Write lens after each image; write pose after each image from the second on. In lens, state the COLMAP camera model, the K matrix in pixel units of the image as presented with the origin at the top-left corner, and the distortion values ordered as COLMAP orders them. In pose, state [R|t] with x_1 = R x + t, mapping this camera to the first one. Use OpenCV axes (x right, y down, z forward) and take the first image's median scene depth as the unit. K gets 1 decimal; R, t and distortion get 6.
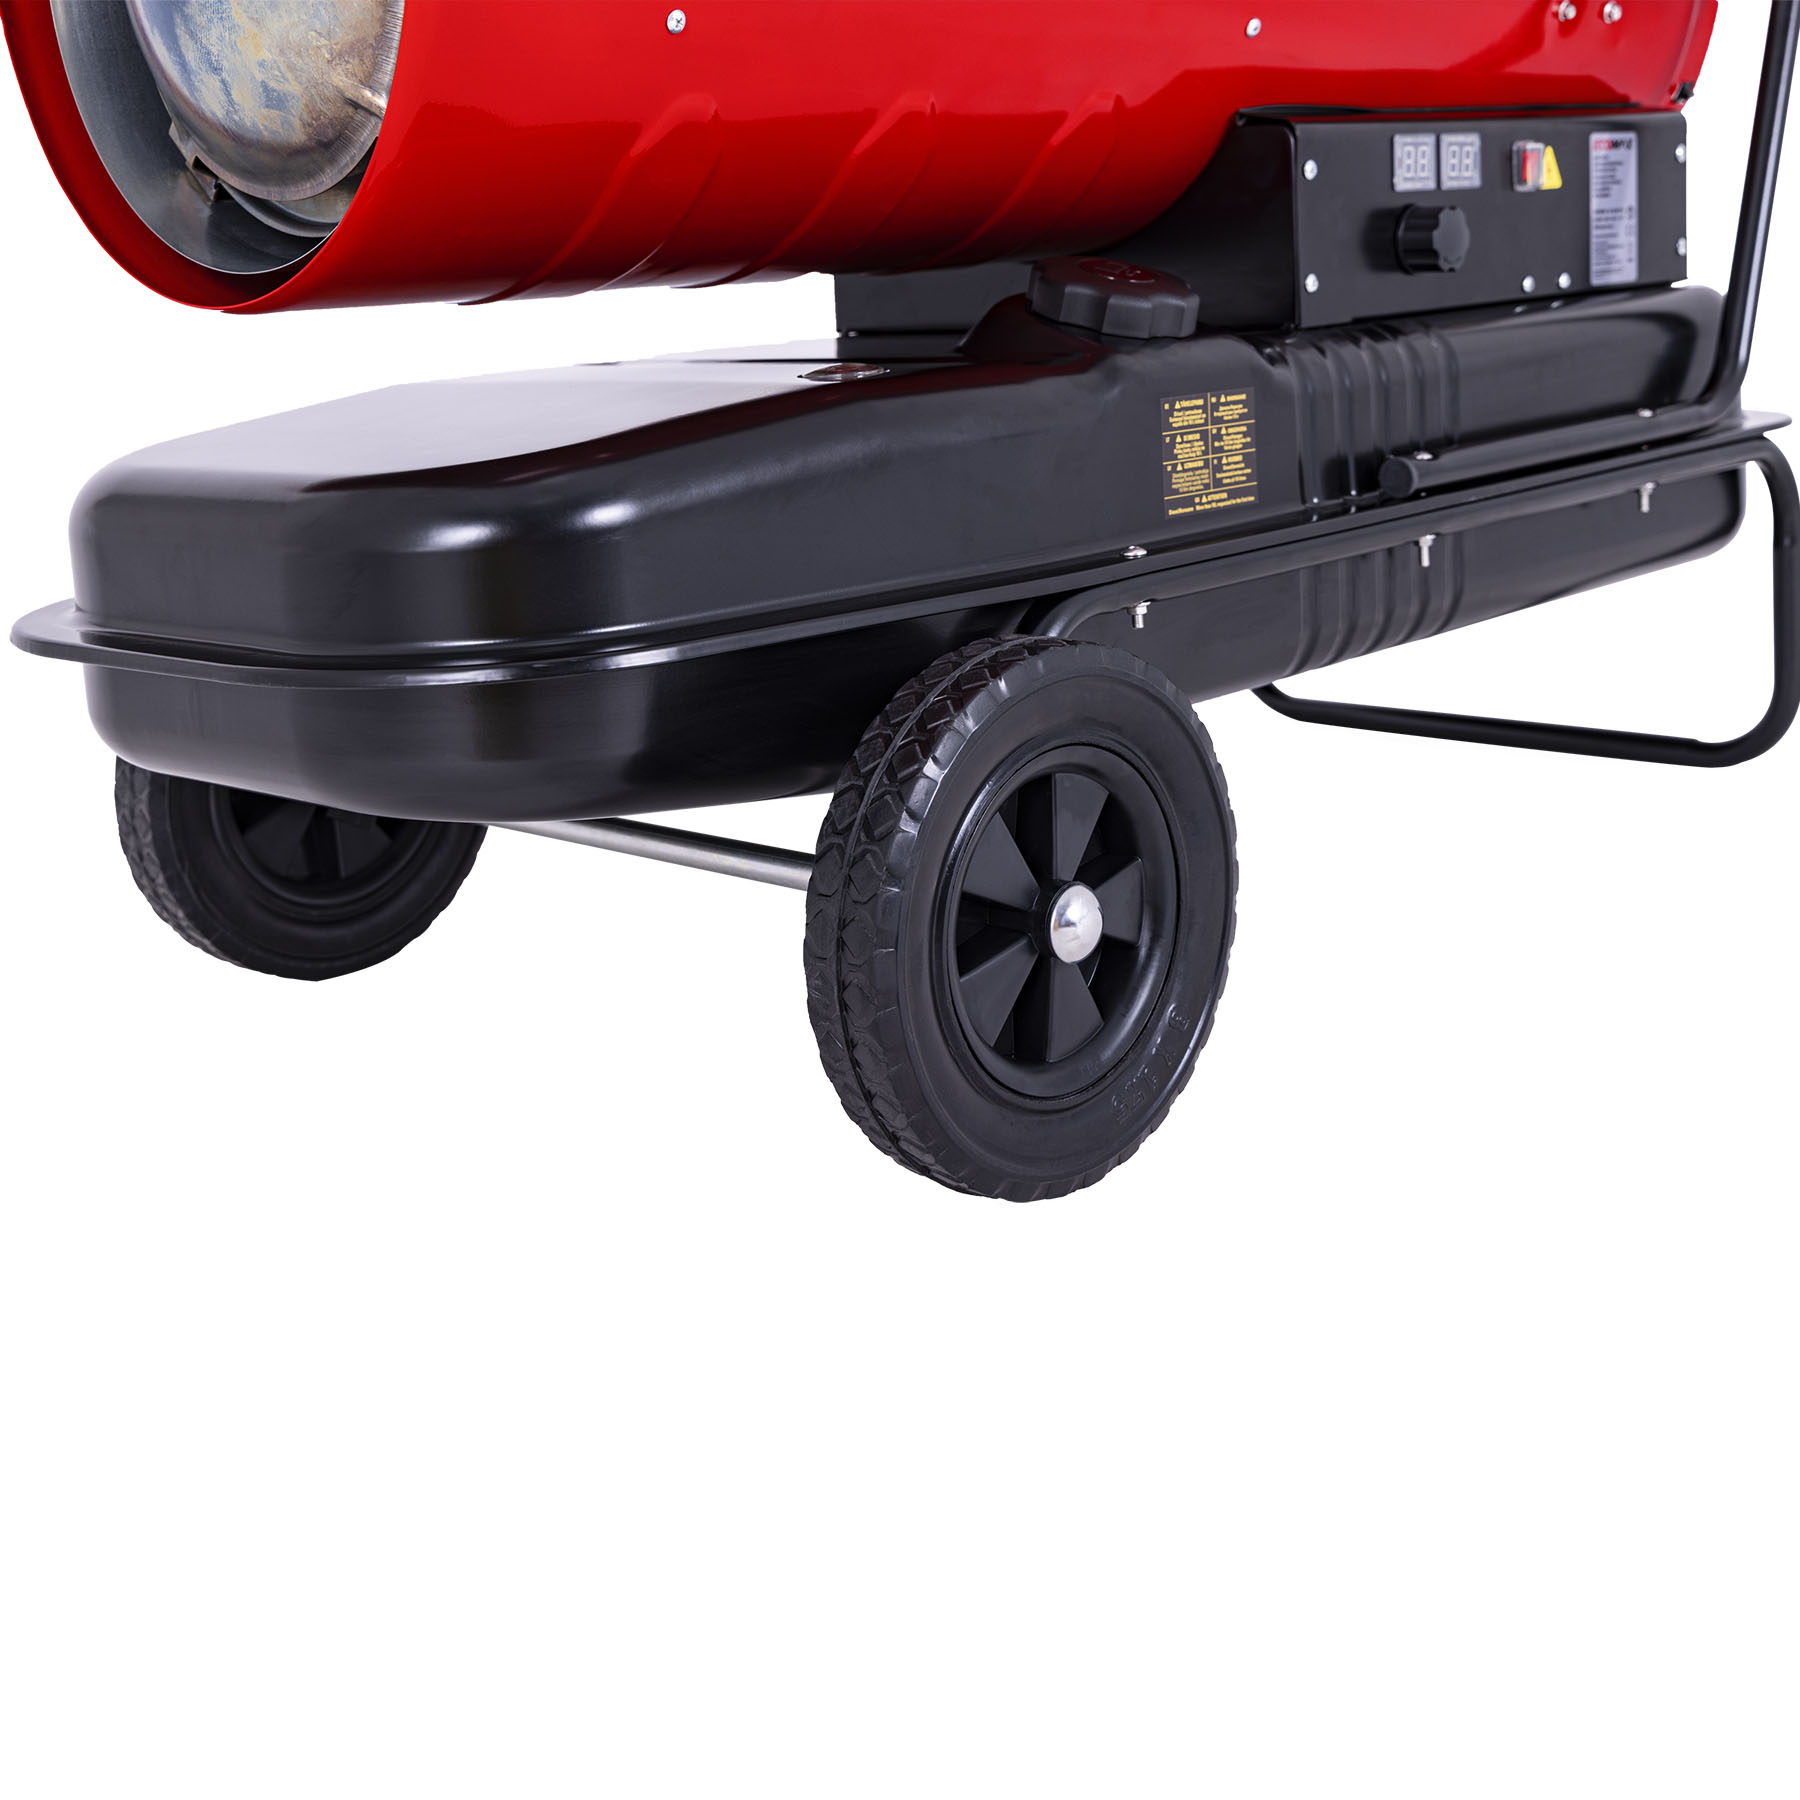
lens RADIAL K [[2477.3, 0, 900.6], [0, 2477.3, 662.7], [0, 0, 1]] dist [0.001078, 0.018341]
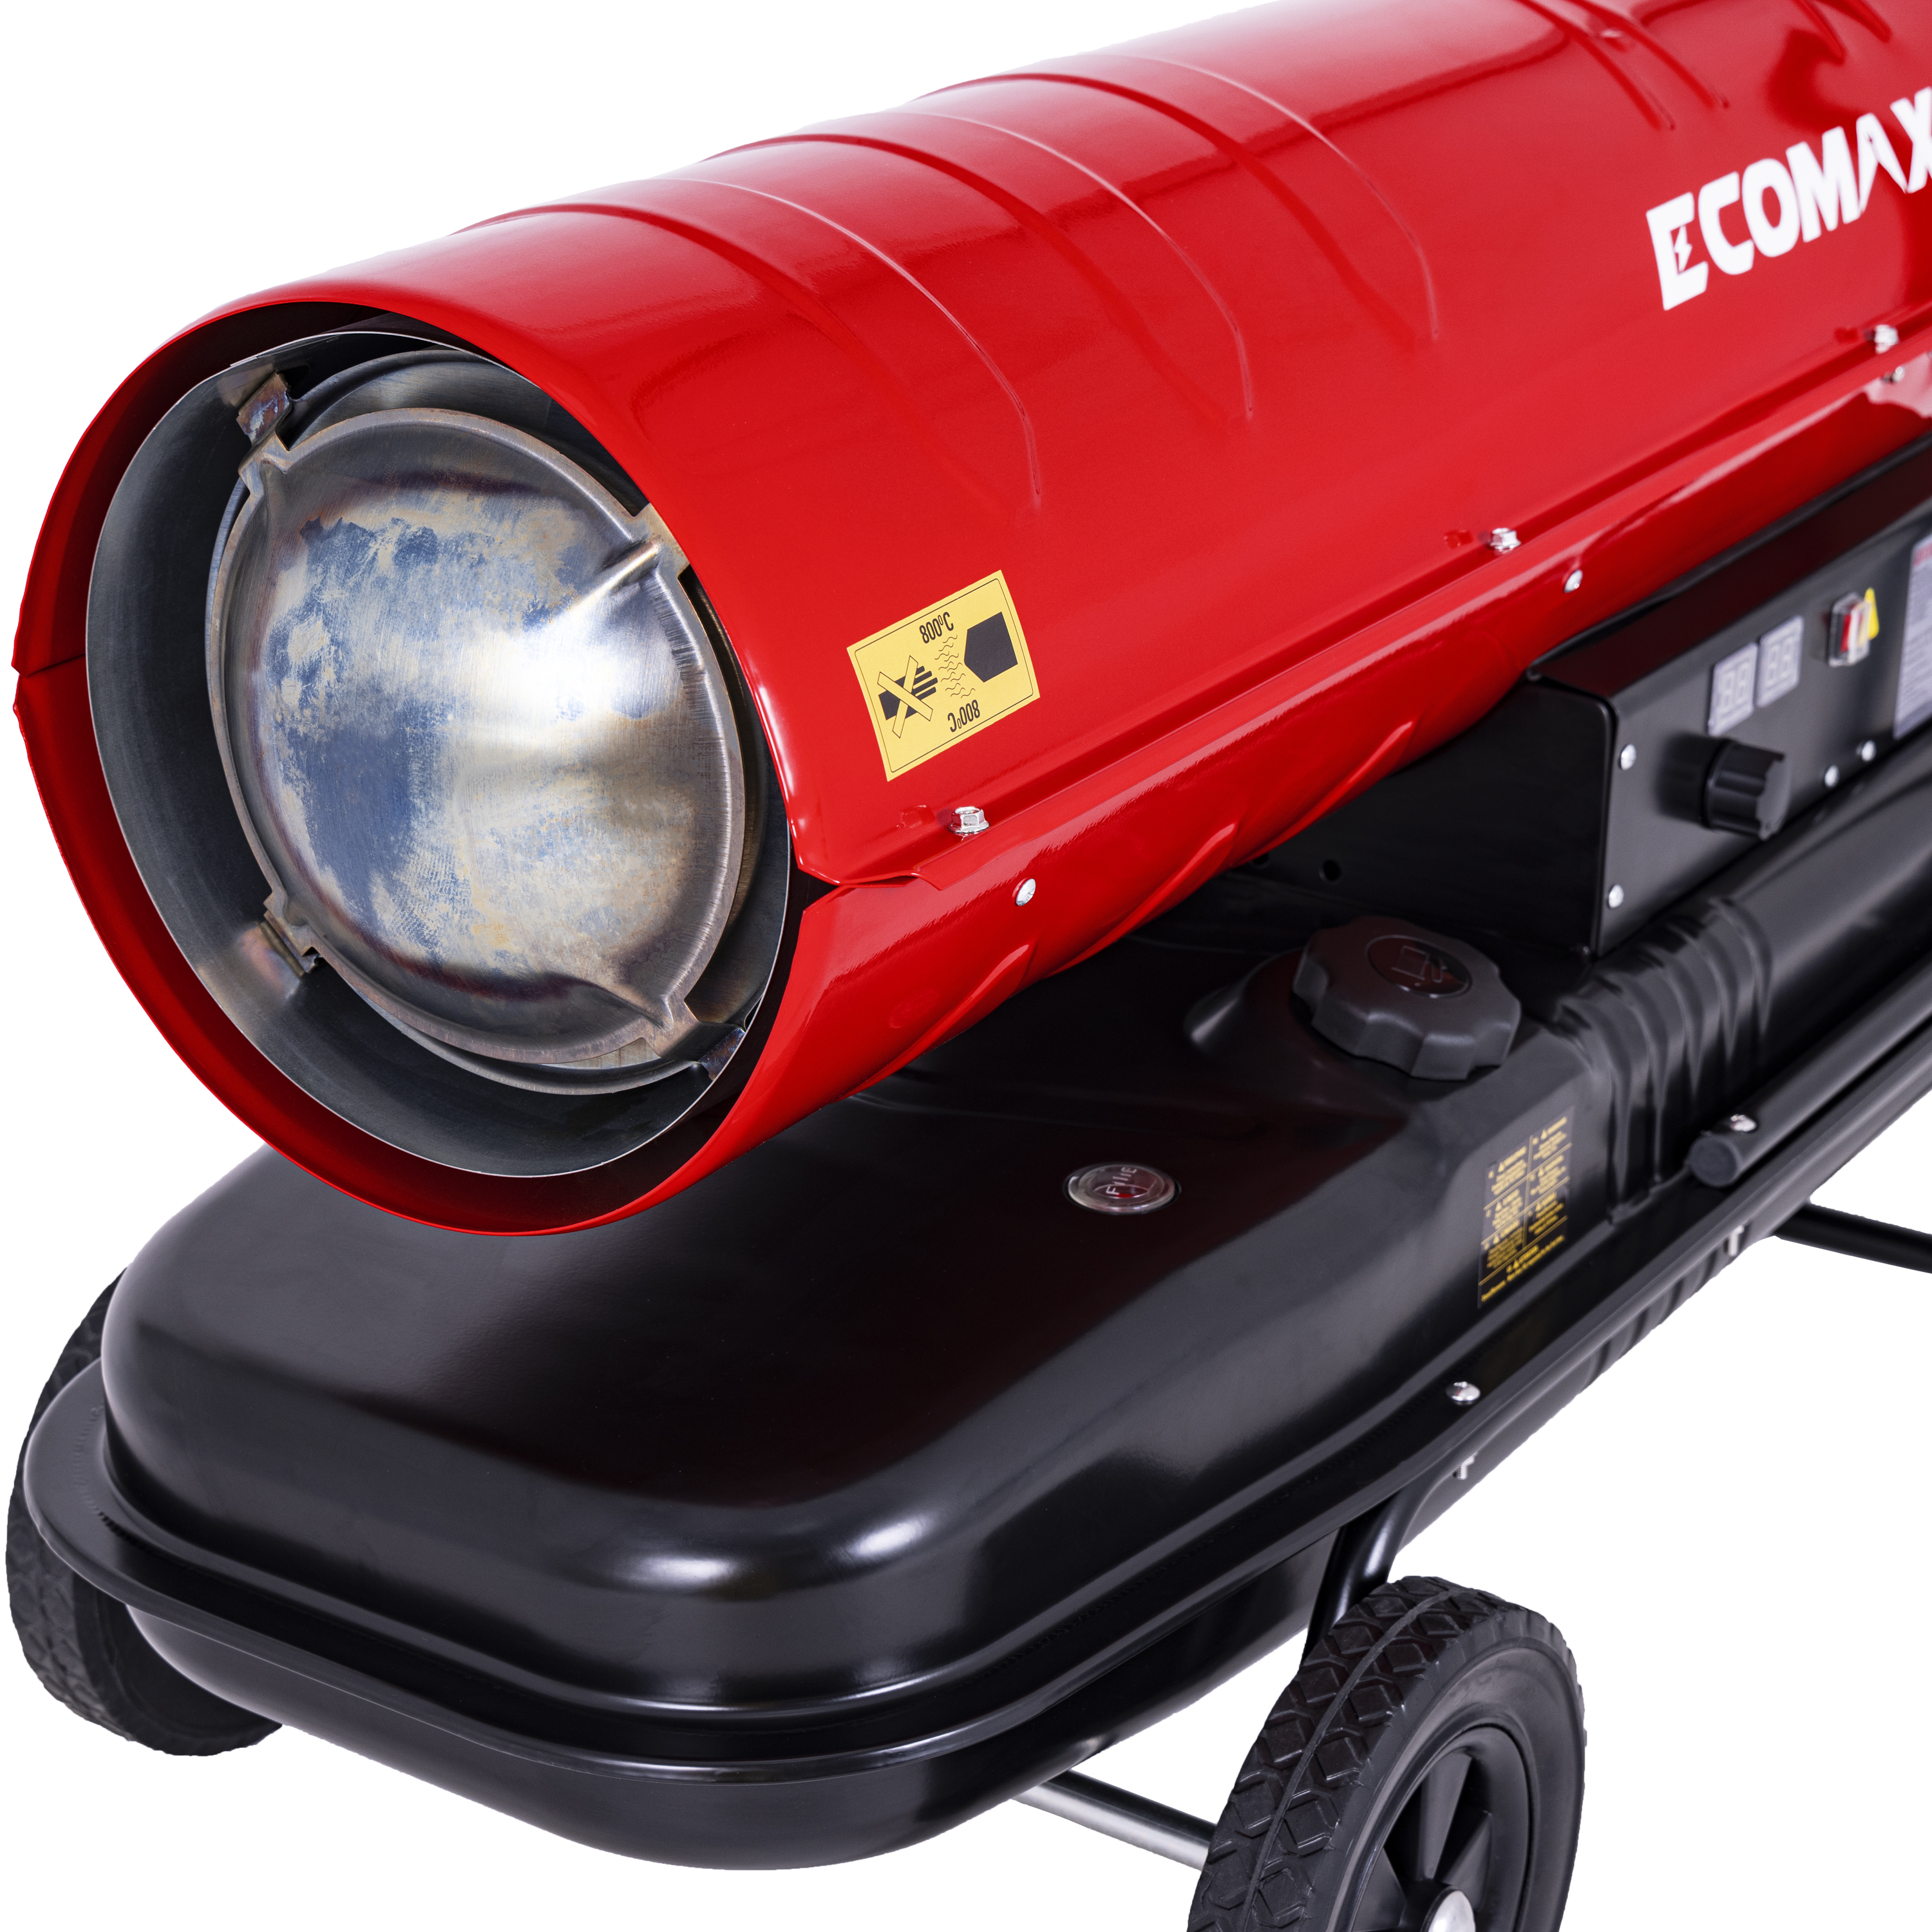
lens RADIAL K [[4493.1, 0, 966.0], [0, 4493.1, 966.0], [0, 0, 1]] dist [-0.017287, 0.239455]
pose [[0.979578, -0.007246, 0.200933, -0.328761], [-0.034032, 0.978956, 0.201216, -0.433446], [-0.198162, -0.203945, 0.958717, -0.303662]]
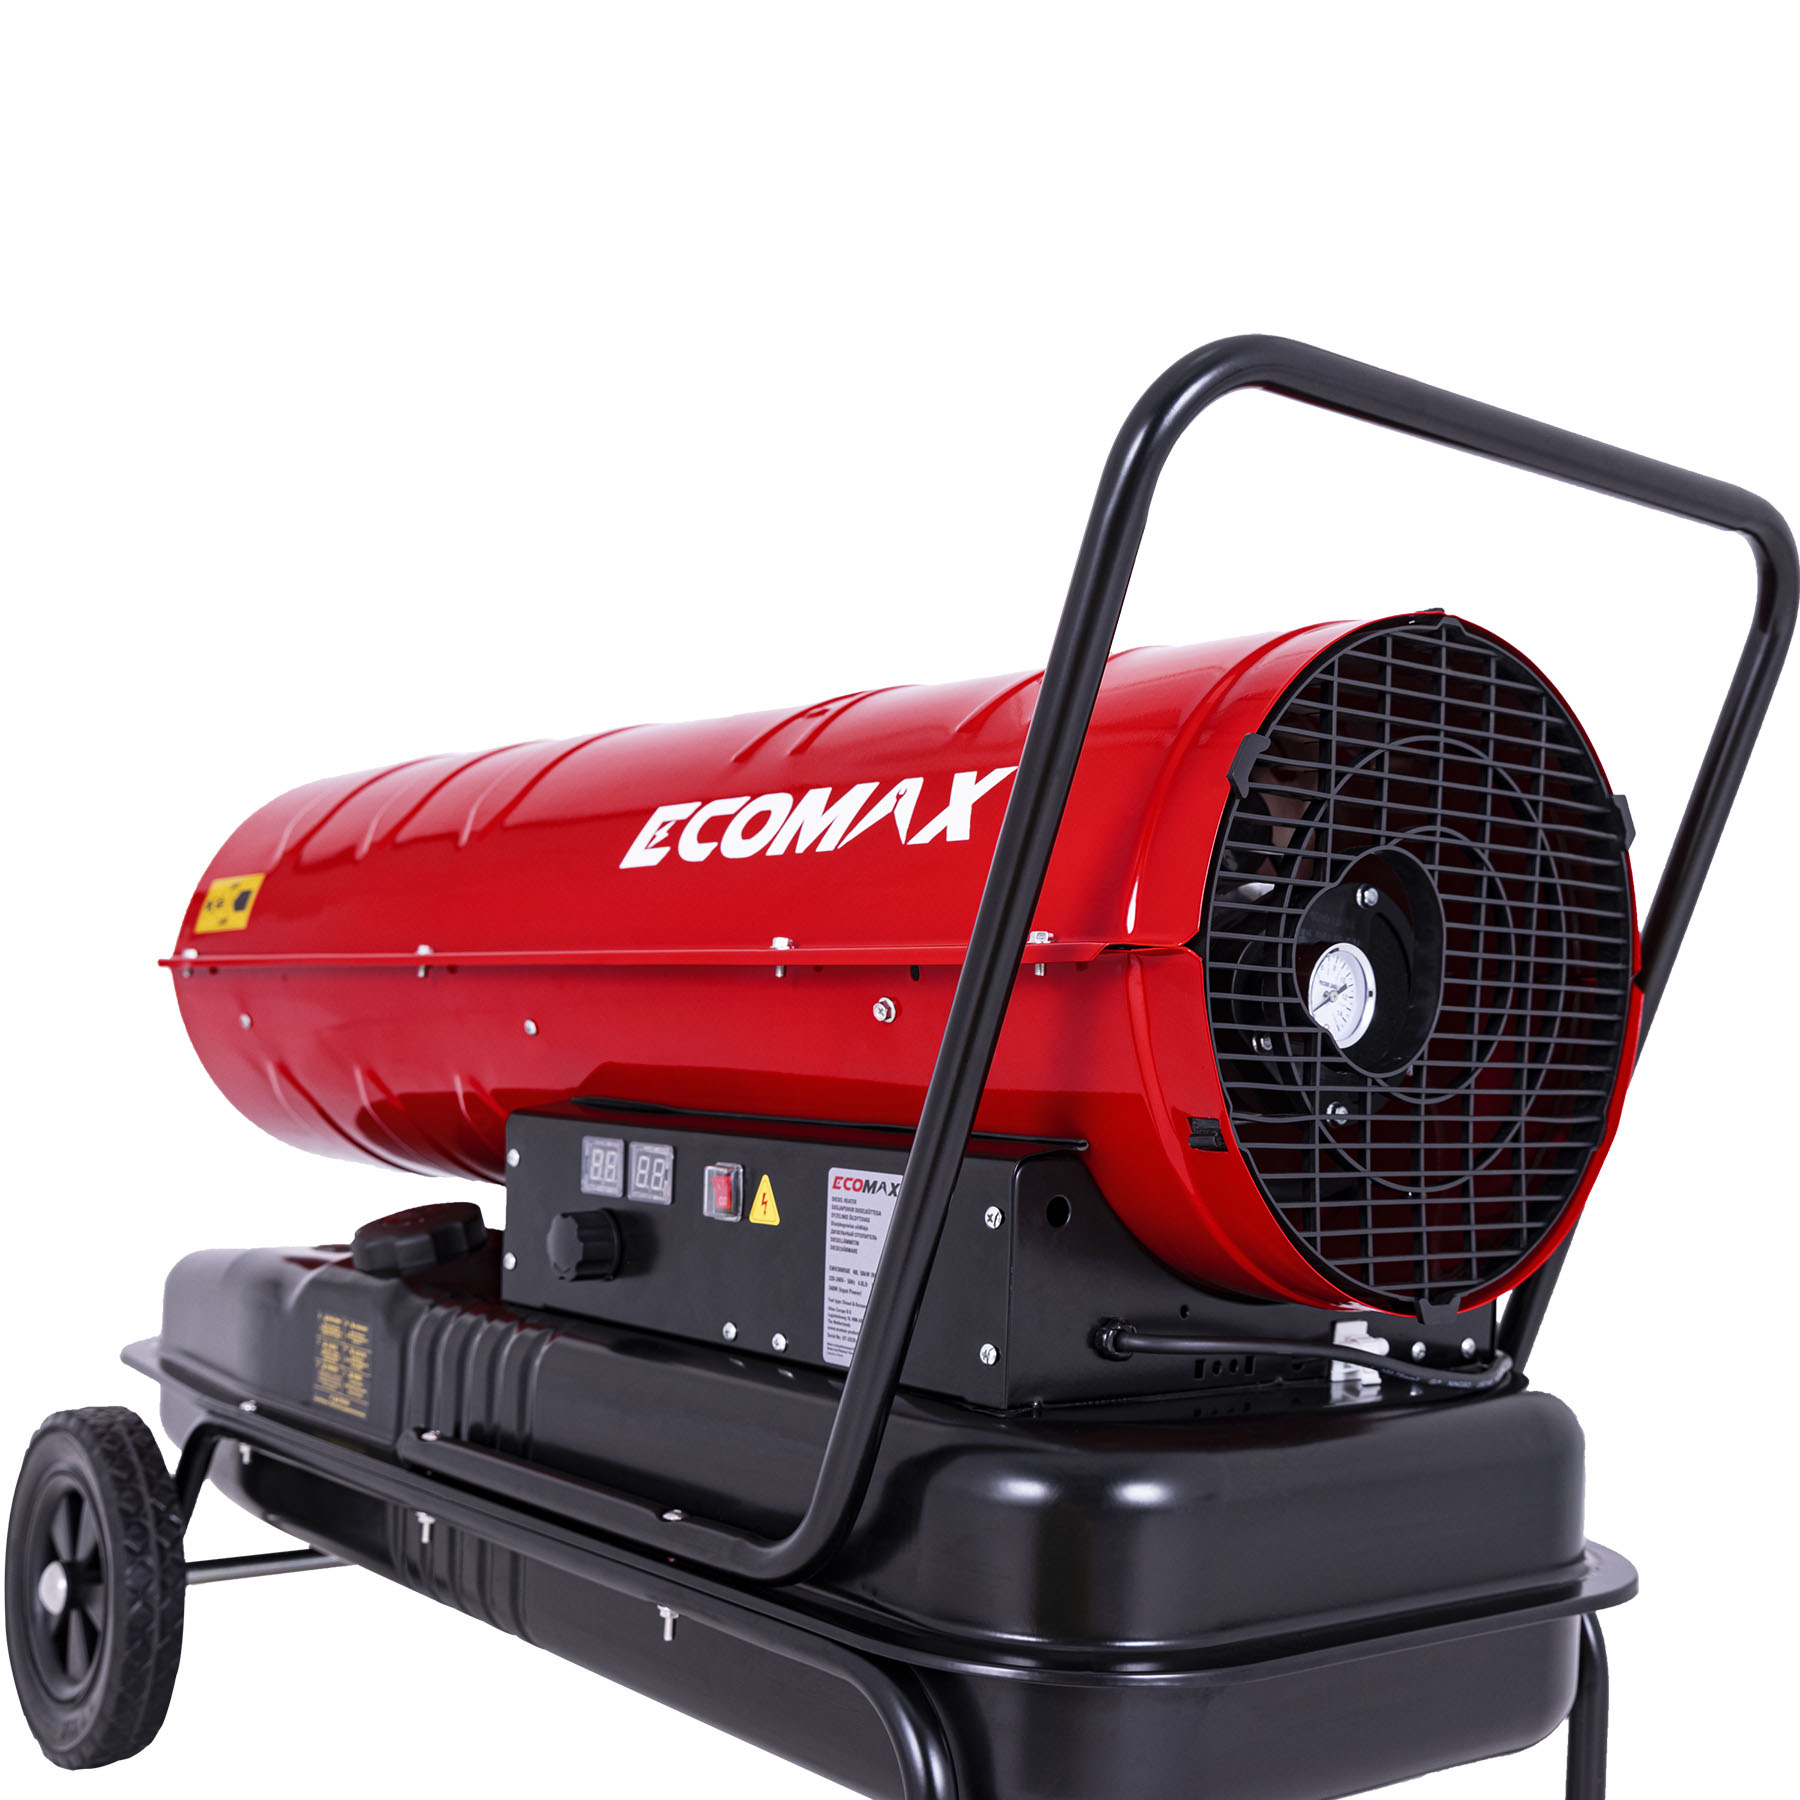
lens RADIAL K [[2304.7, 0, 902.1], [0, 2304.7, 1028.2], [0, 0, 1]] dist [-0.000225, -0.012182]
pose [[-0.116187, 0.051302, -0.991901, 1.221433], [-0.199710, 0.977062, 0.073928, -0.388087], [0.972942, 0.206682, -0.103277, 1.346114]]
